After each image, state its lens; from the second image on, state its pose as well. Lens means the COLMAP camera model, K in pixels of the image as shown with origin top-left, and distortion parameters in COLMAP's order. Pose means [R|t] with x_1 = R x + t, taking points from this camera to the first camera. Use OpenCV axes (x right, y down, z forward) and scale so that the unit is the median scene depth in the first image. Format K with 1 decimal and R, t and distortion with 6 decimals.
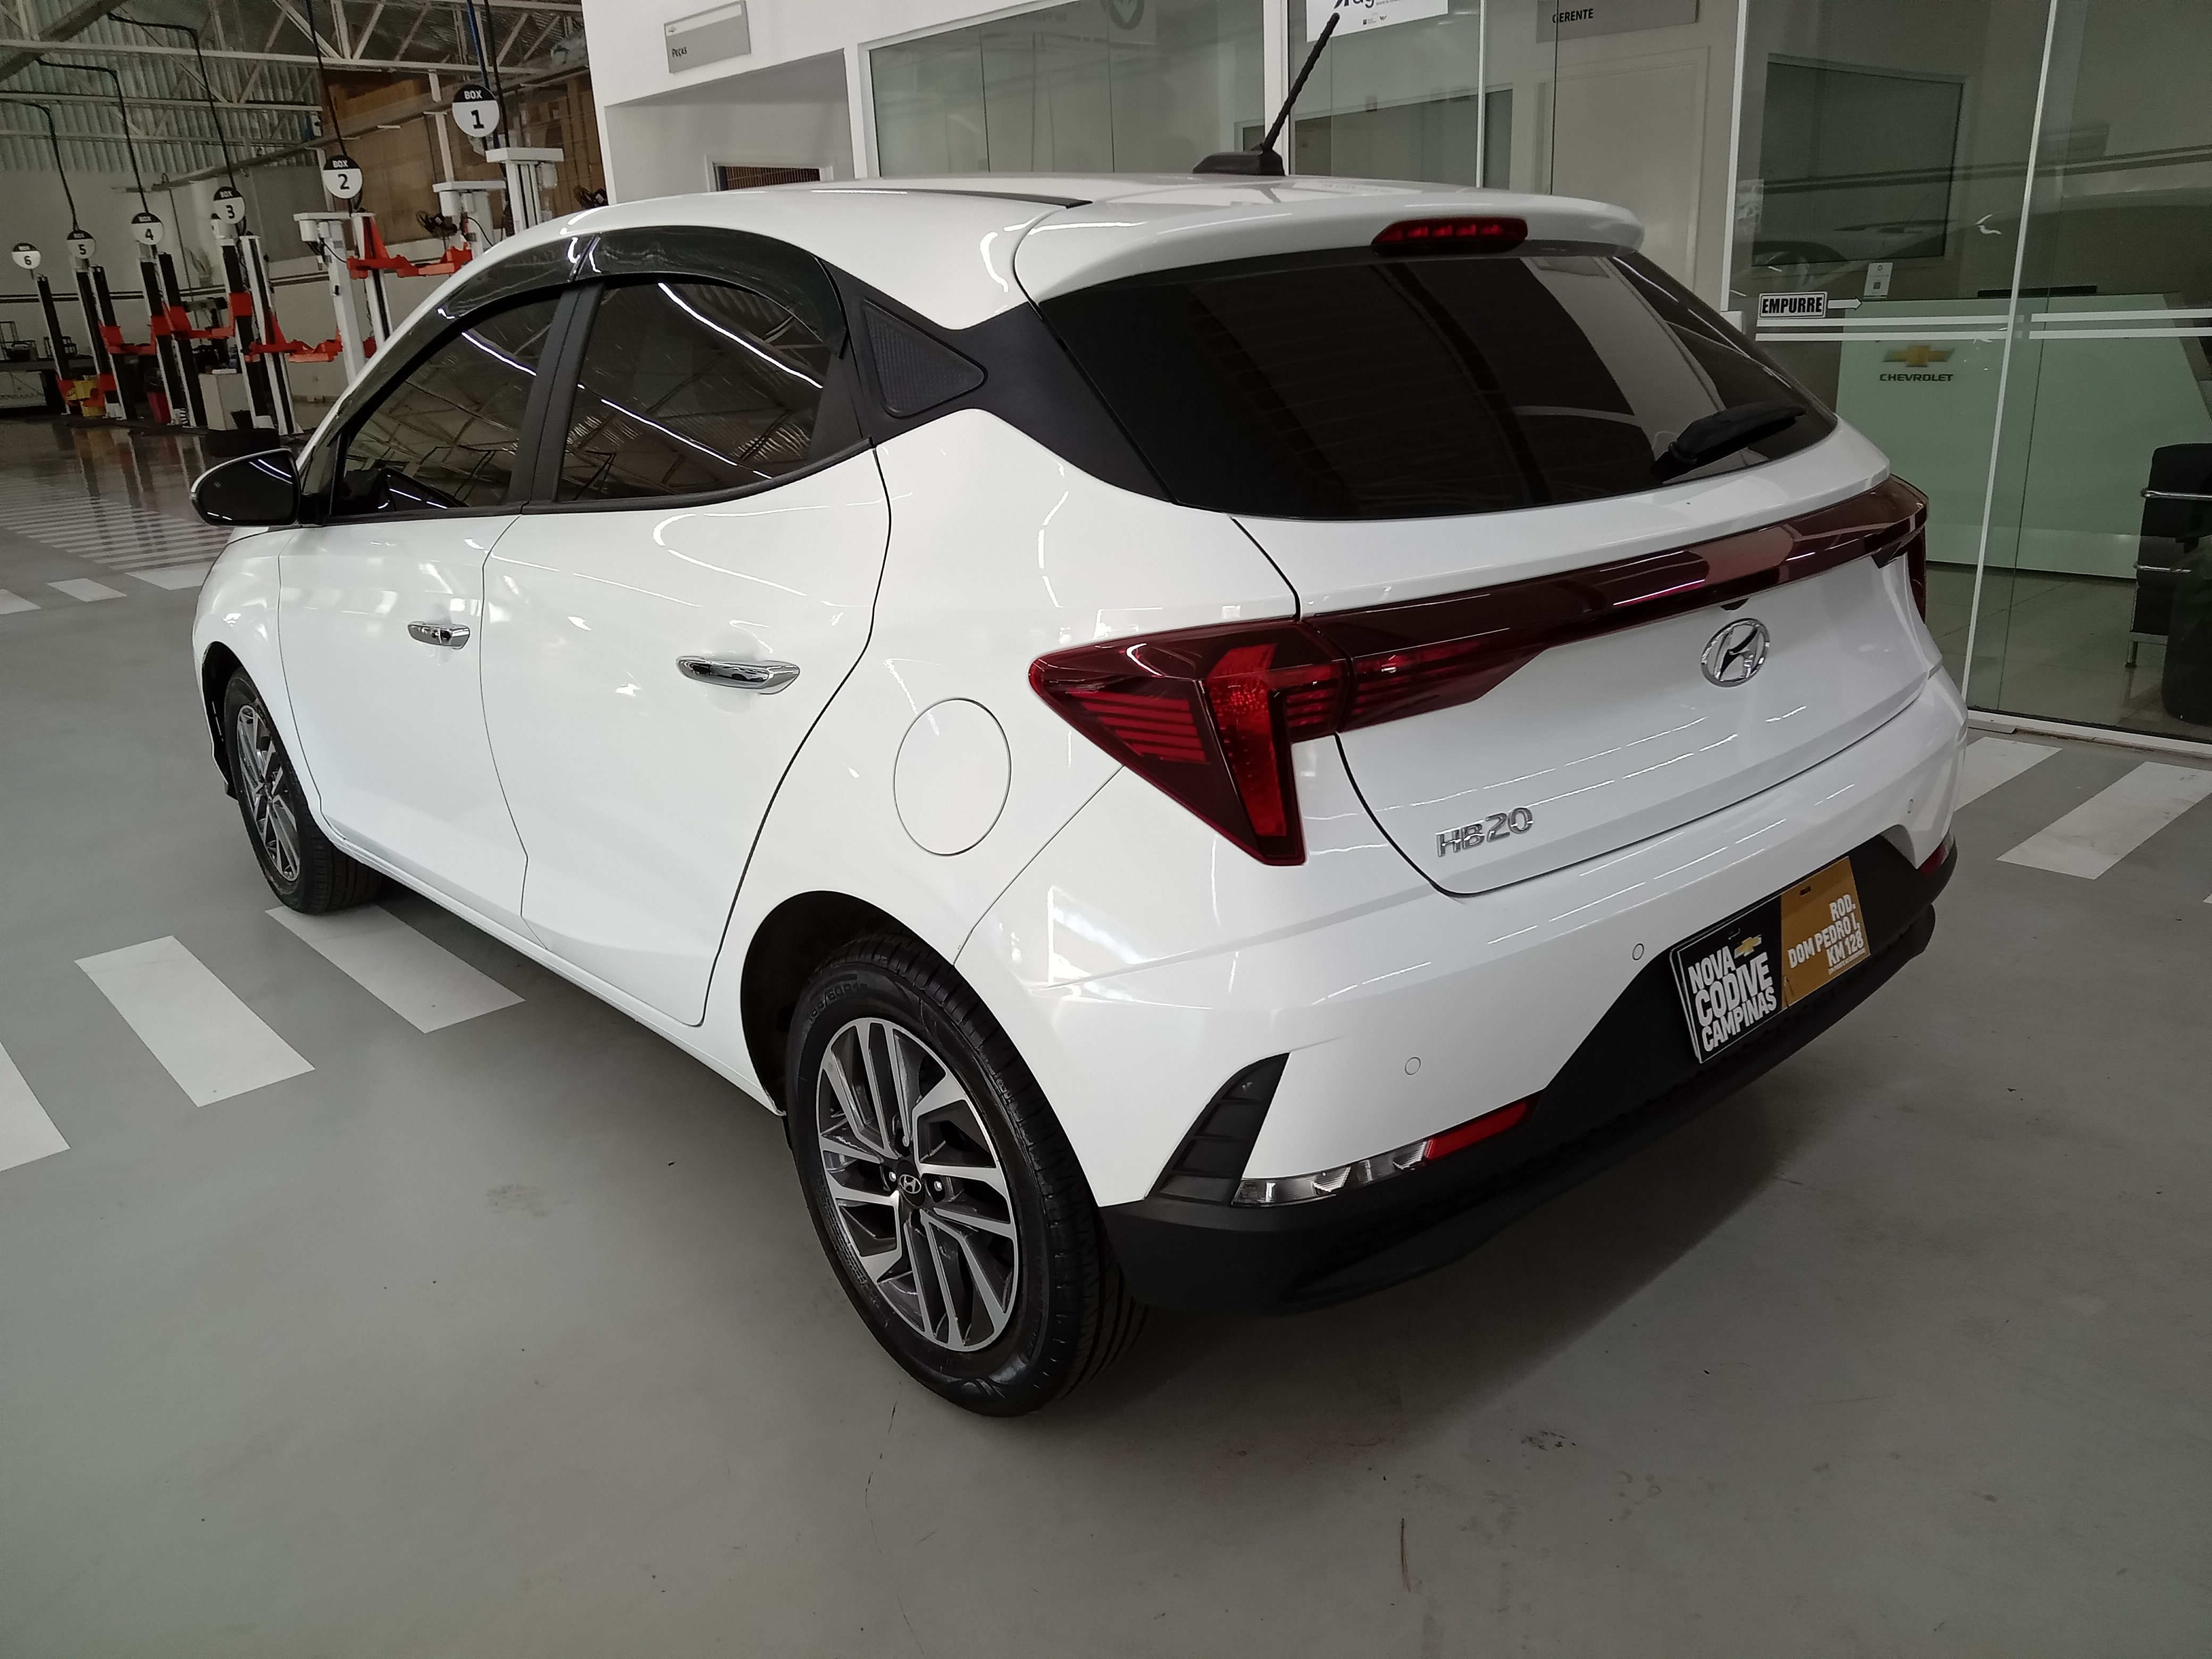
lens RADIAL K [[1754.3, 0, 1106.0], [0, 1754.3, 829.5], [0, 0, 1]] dist [-0.048101, 0.052719]
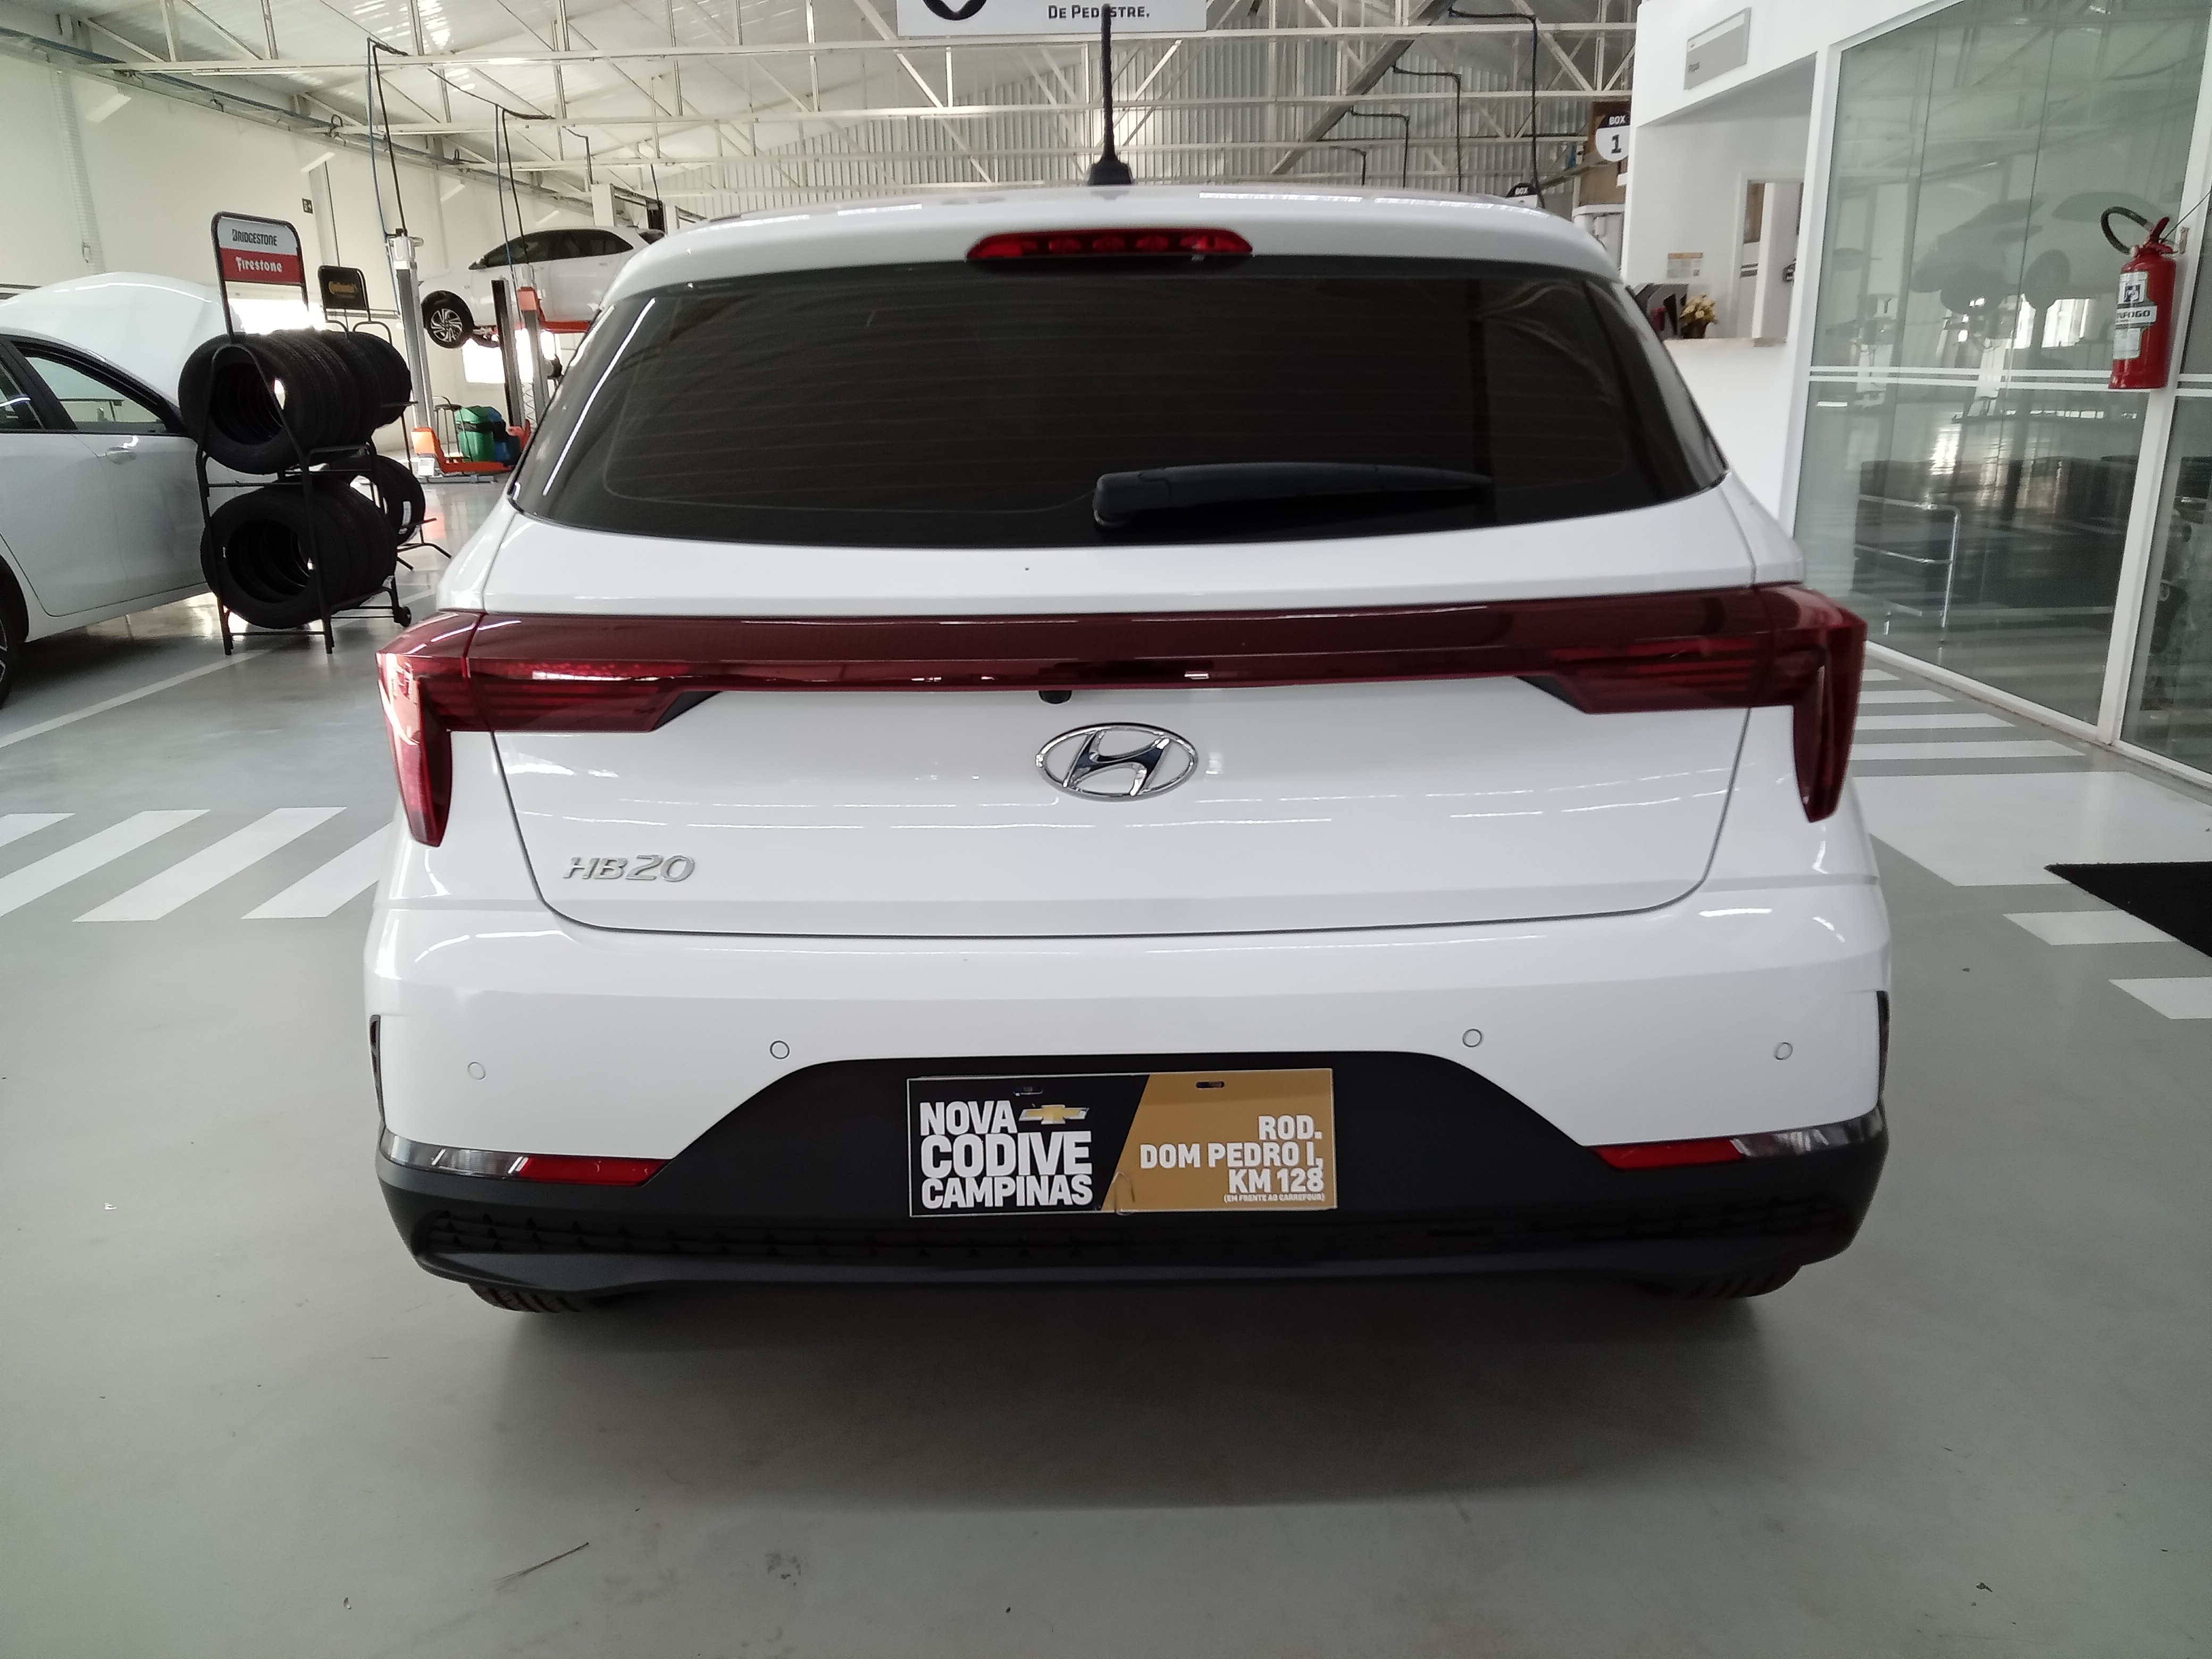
lens RADIAL K [[1635.6, 0, 1105.3], [0, 1635.6, 799.9], [0, 0, 1]] dist [0.066810, -0.007825]
pose [[0.728834, 0.214424, -0.650249, 0.817243], [-0.222972, 0.972258, 0.070690, -0.130642], [0.647367, 0.093466, 0.756426, 0.399130]]
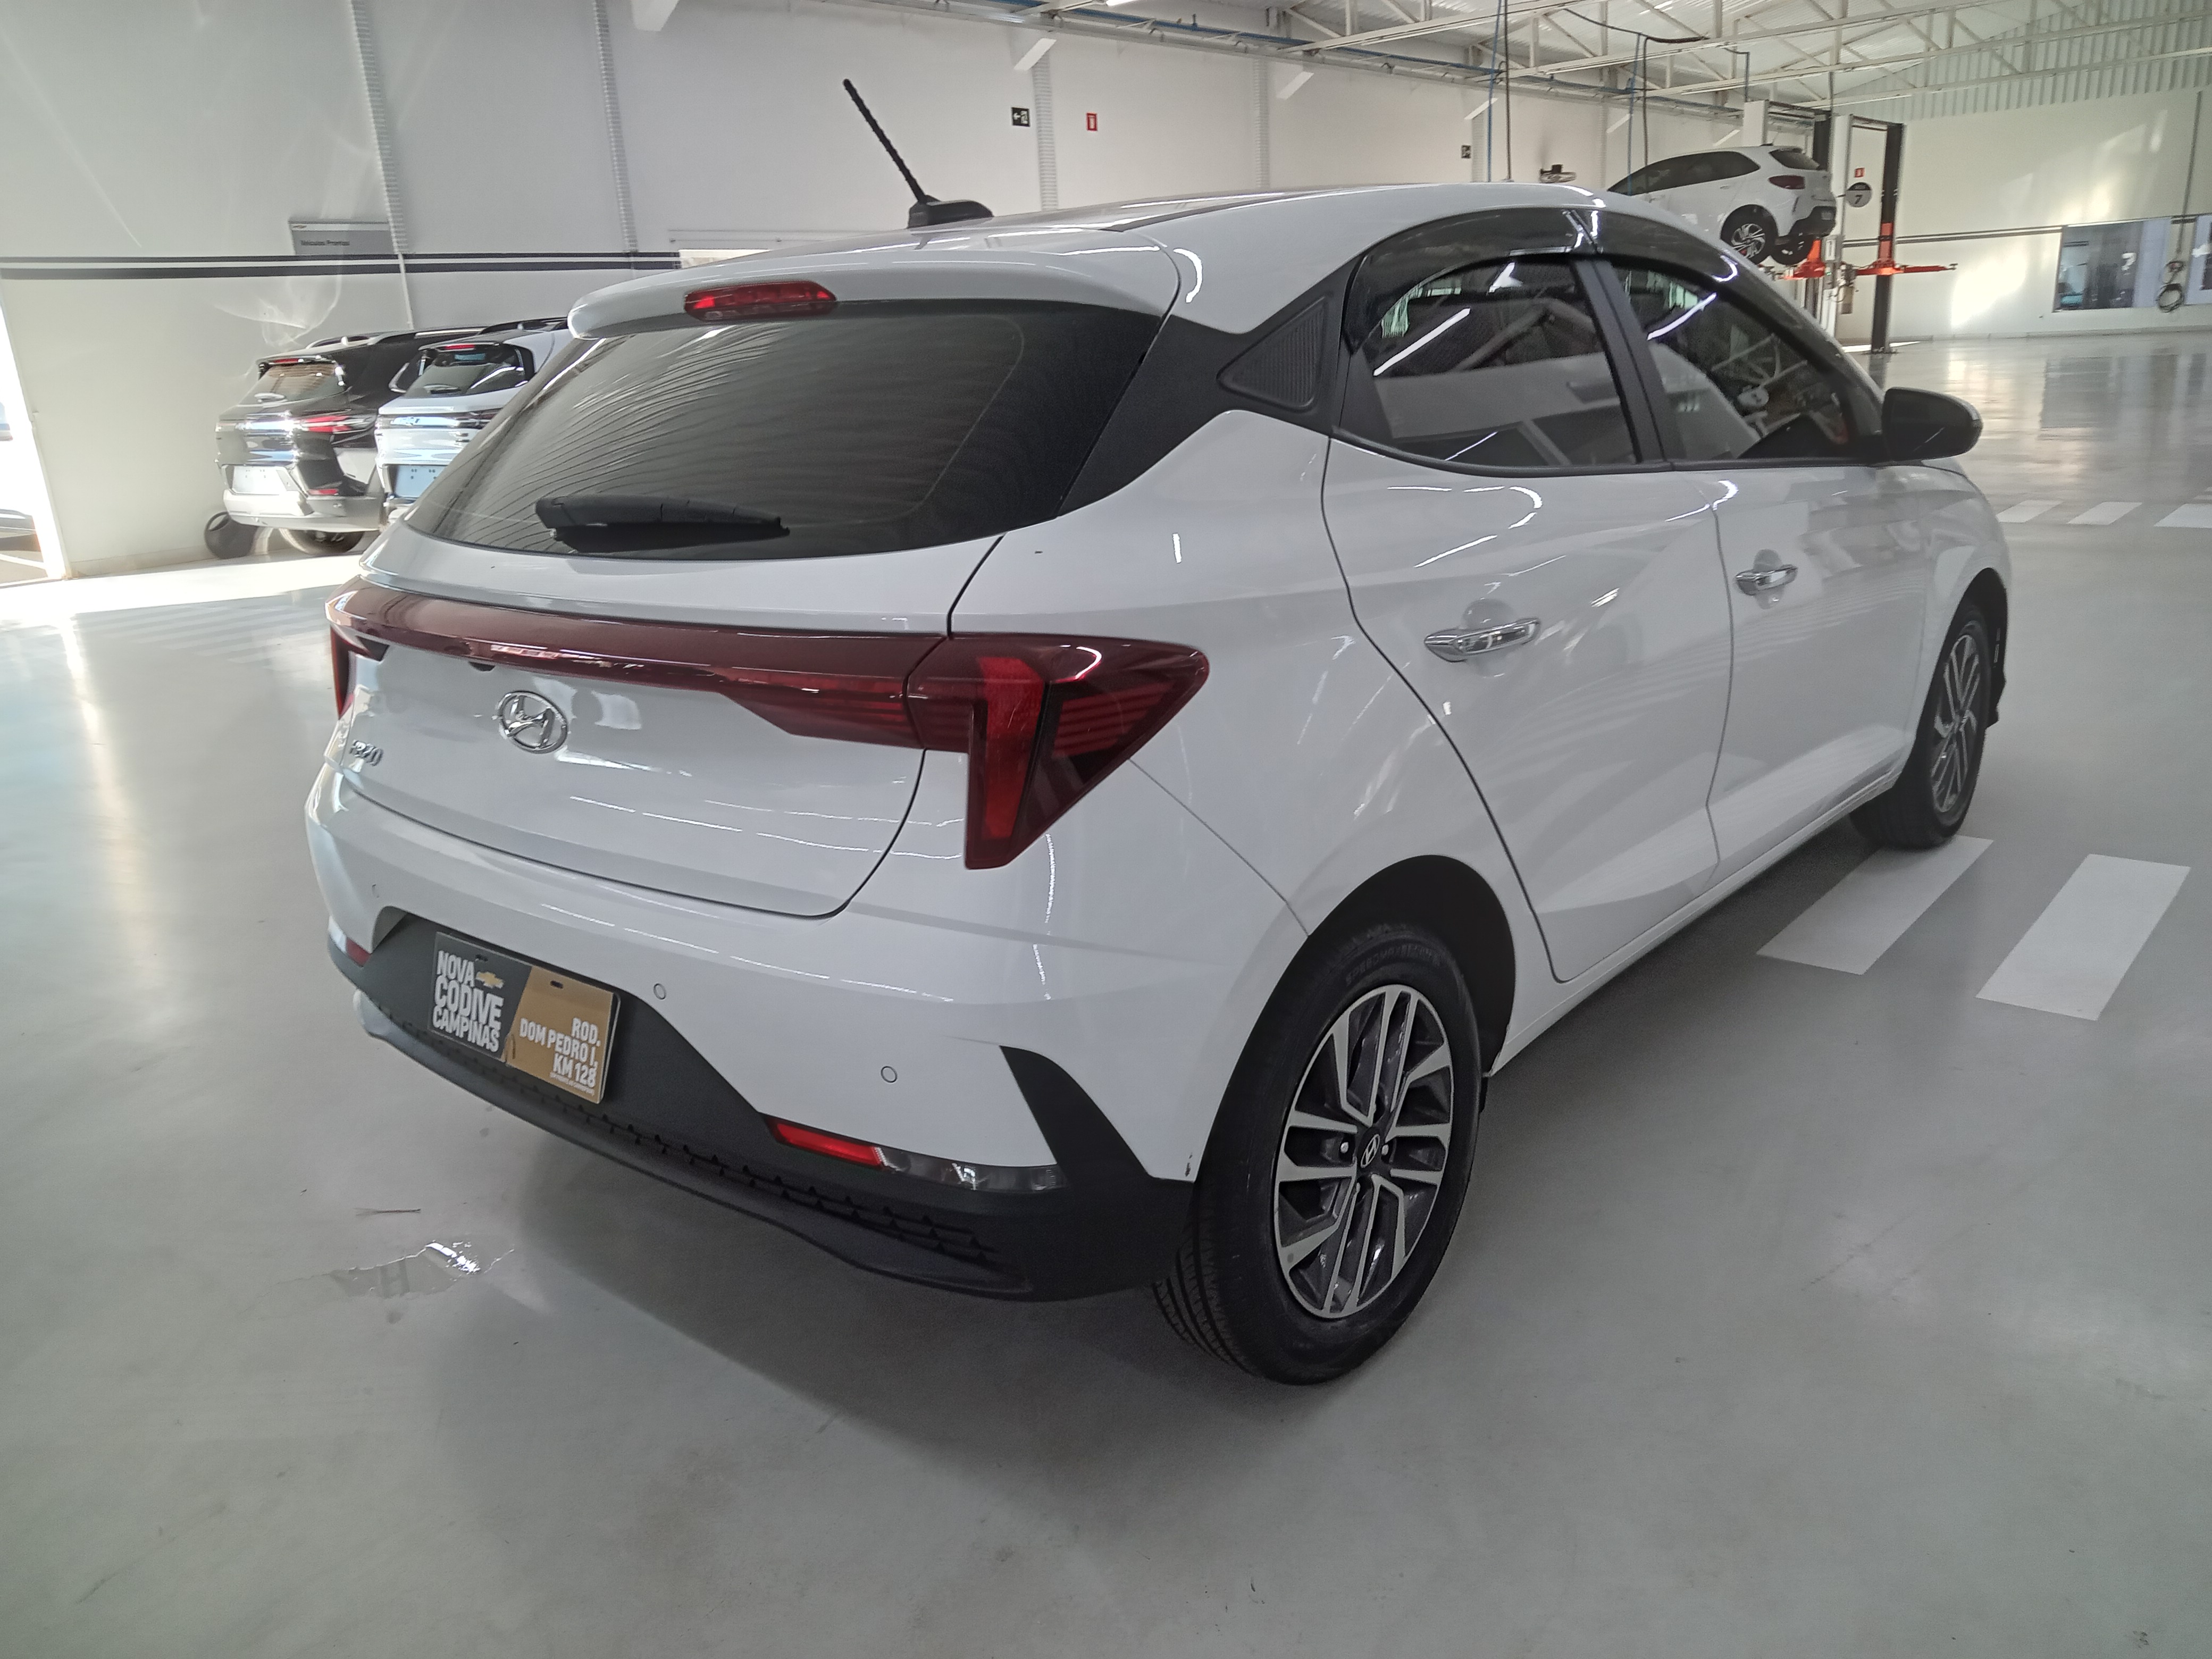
lens RADIAL K [[1754.3, 0, 1106.0], [0, 1754.3, 829.5], [0, 0, 1]] dist [-0.048101, 0.052719]
pose [[0.118620, 0.325519, -0.938065, 1.338073], [-0.260674, 0.921808, 0.286914, -0.411311], [0.958112, 0.210495, 0.194199, 1.085582]]
